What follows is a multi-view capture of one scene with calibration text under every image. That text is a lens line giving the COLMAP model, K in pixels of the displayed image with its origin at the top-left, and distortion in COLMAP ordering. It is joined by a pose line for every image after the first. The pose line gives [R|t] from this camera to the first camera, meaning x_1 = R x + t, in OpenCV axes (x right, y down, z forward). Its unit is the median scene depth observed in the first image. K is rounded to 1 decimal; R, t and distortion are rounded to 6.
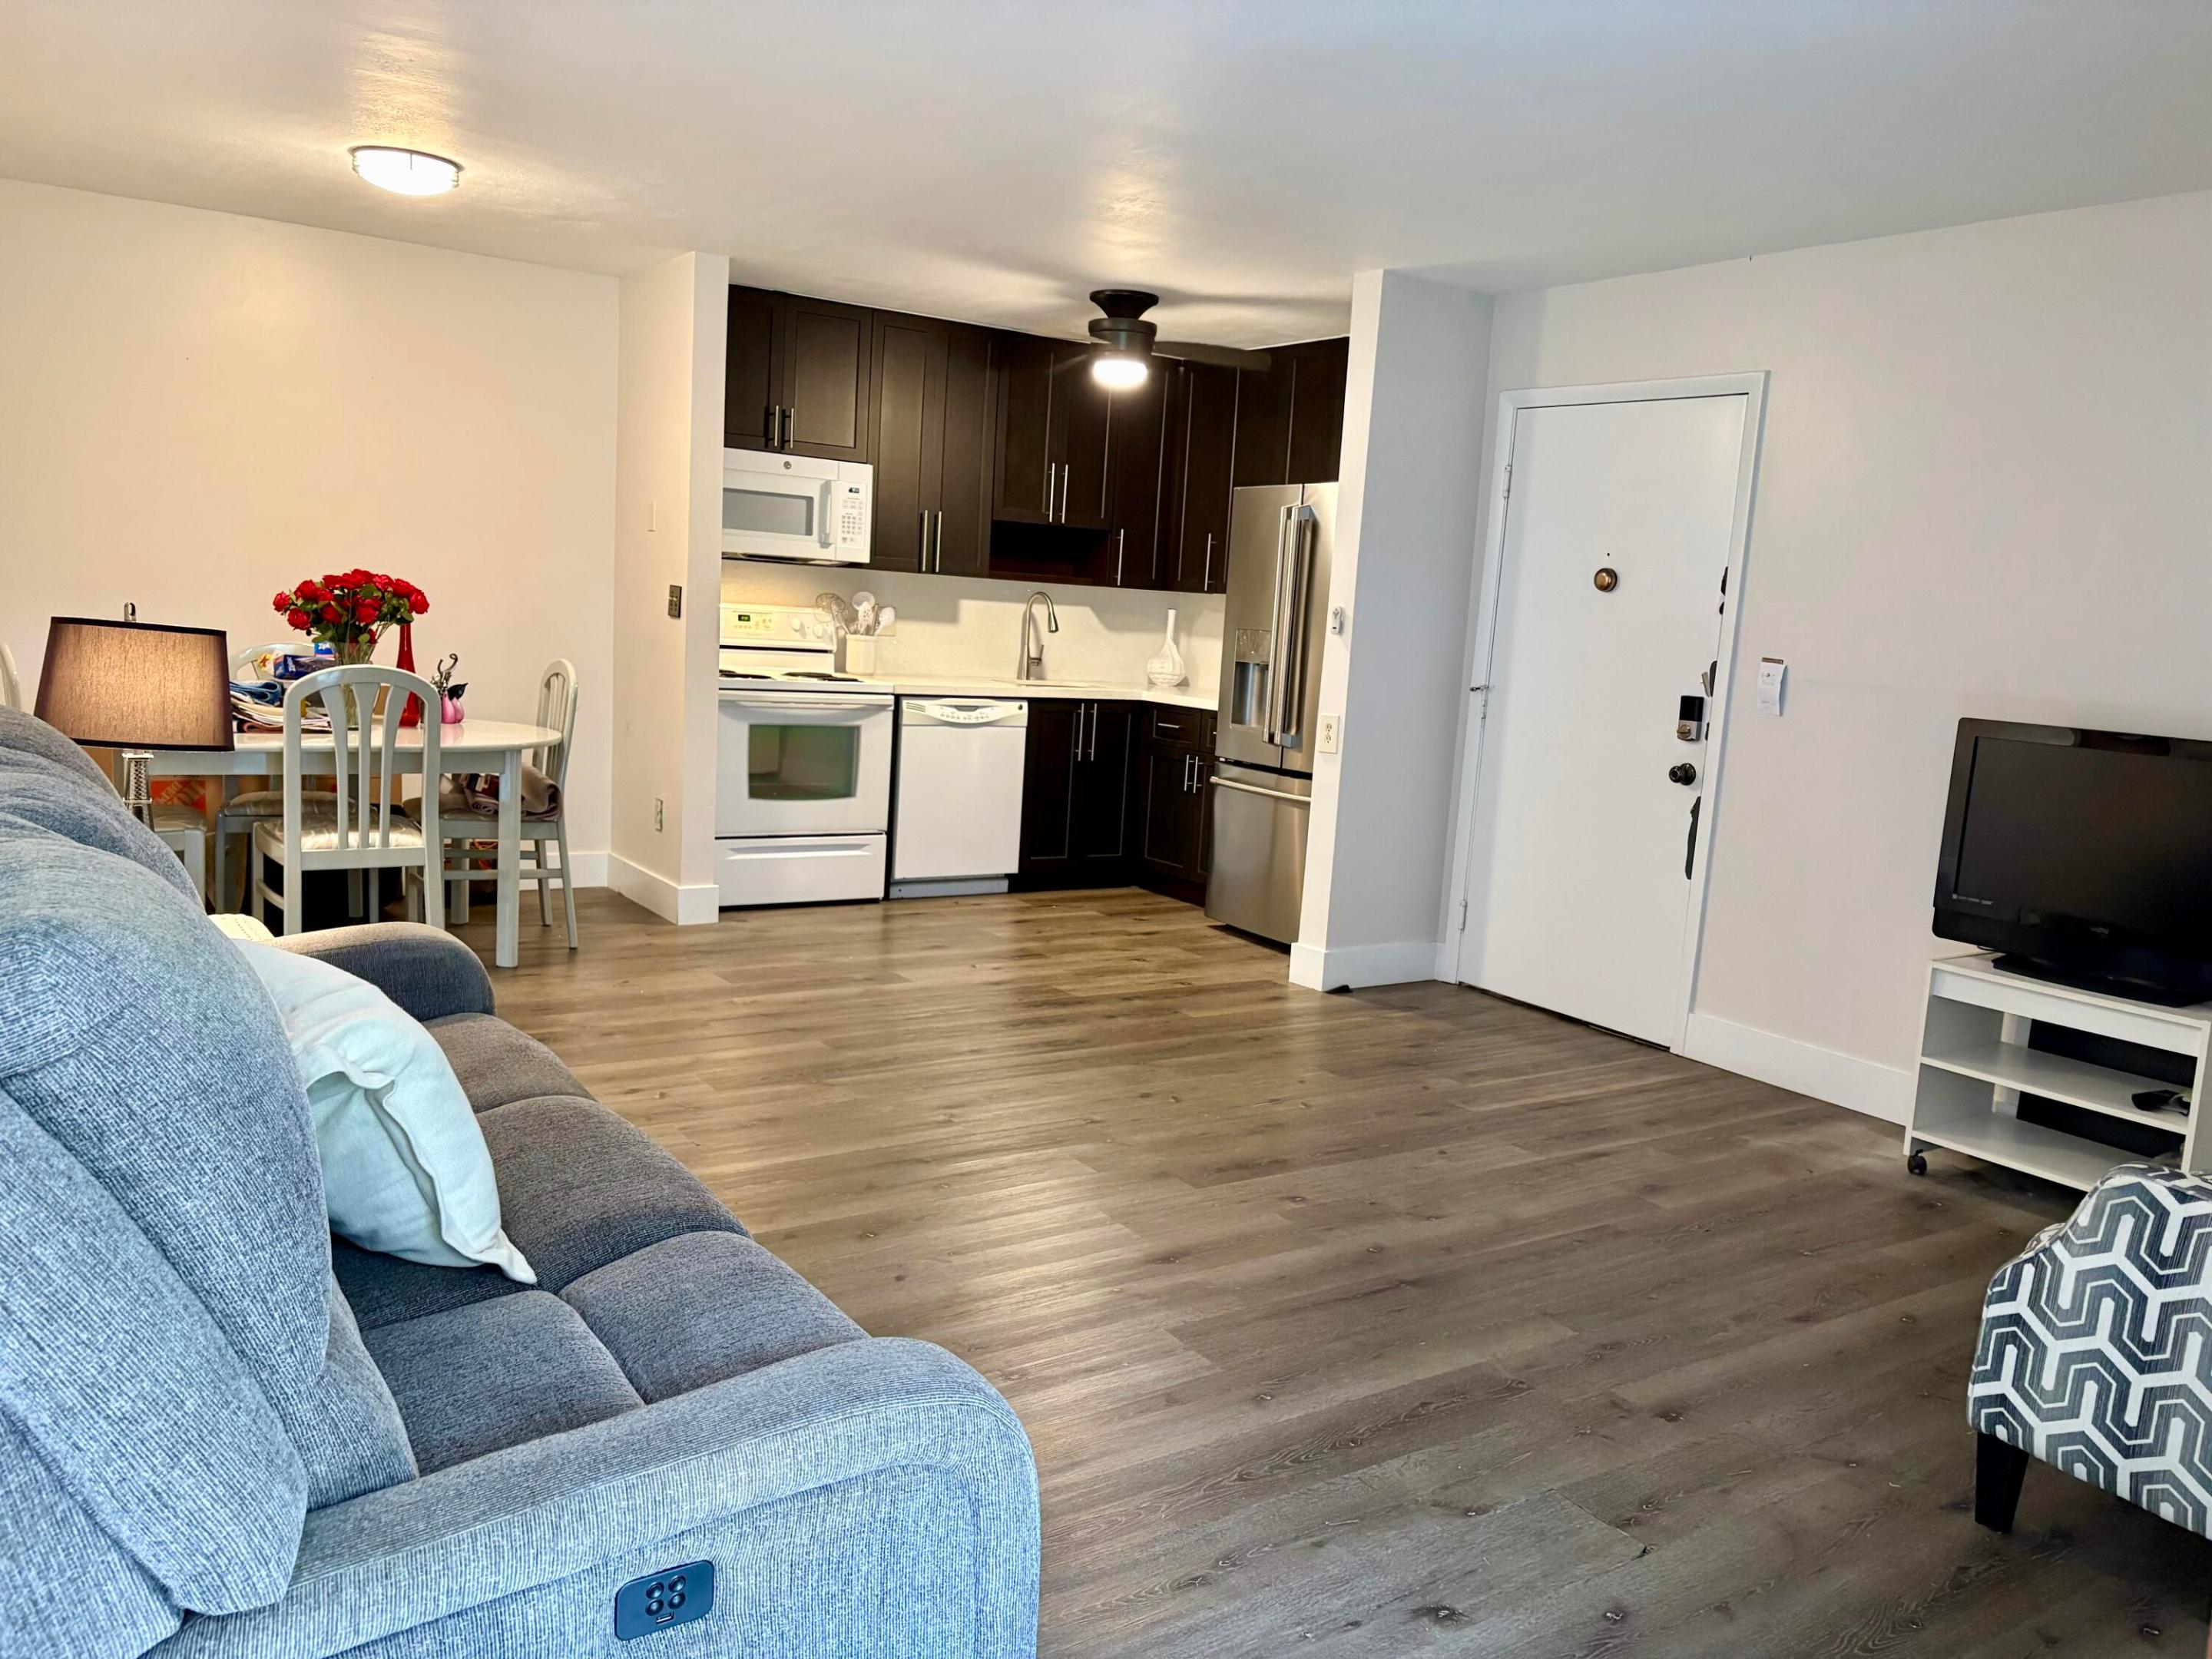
lens RADIAL K [[1649.9, 0, 1111.8], [0, 1649.9, 850.1], [0, 0, 1]] dist [0.010497, 0.001132]
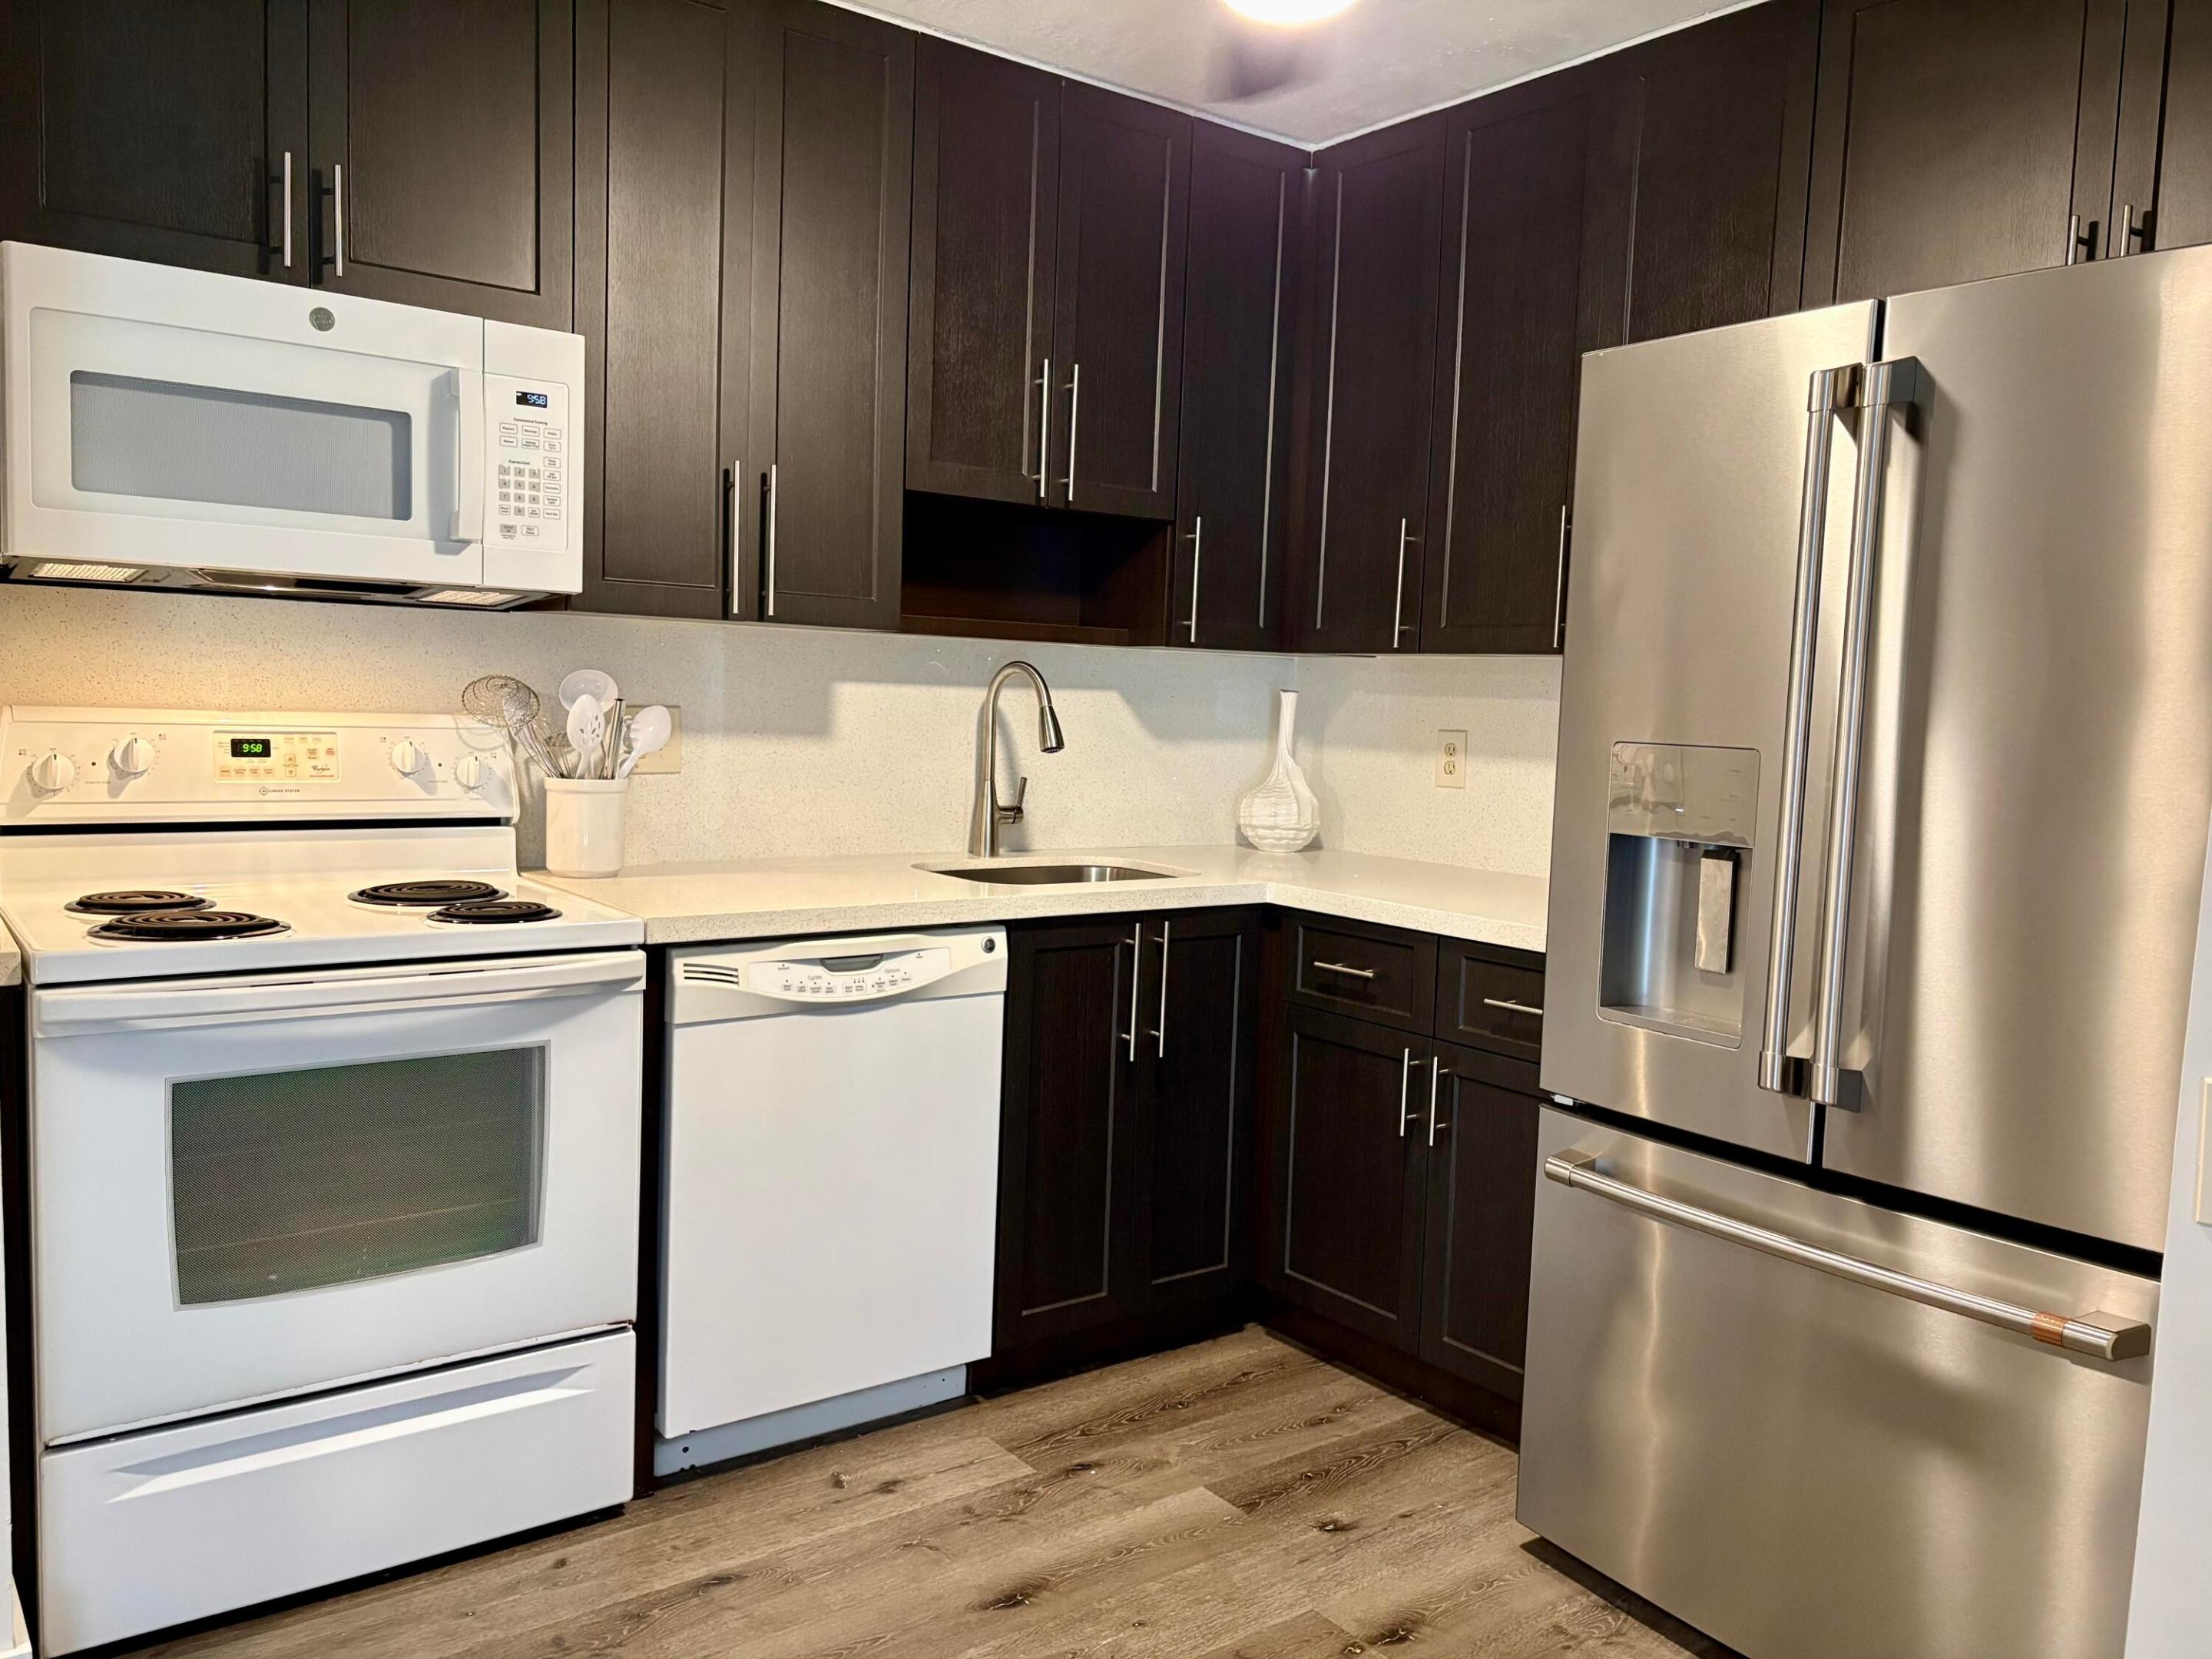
lens RADIAL K [[1649.9, 0, 1112.6], [0, 1649.9, 814.3], [0, 0, 1]] dist [0.010497, 0.001132]
pose [[0.998132, -0.032030, 0.052029, -0.045430], [0.035707, 0.996813, -0.071343, -0.089048], [-0.049578, 0.073067, 0.996094, 0.600738]]
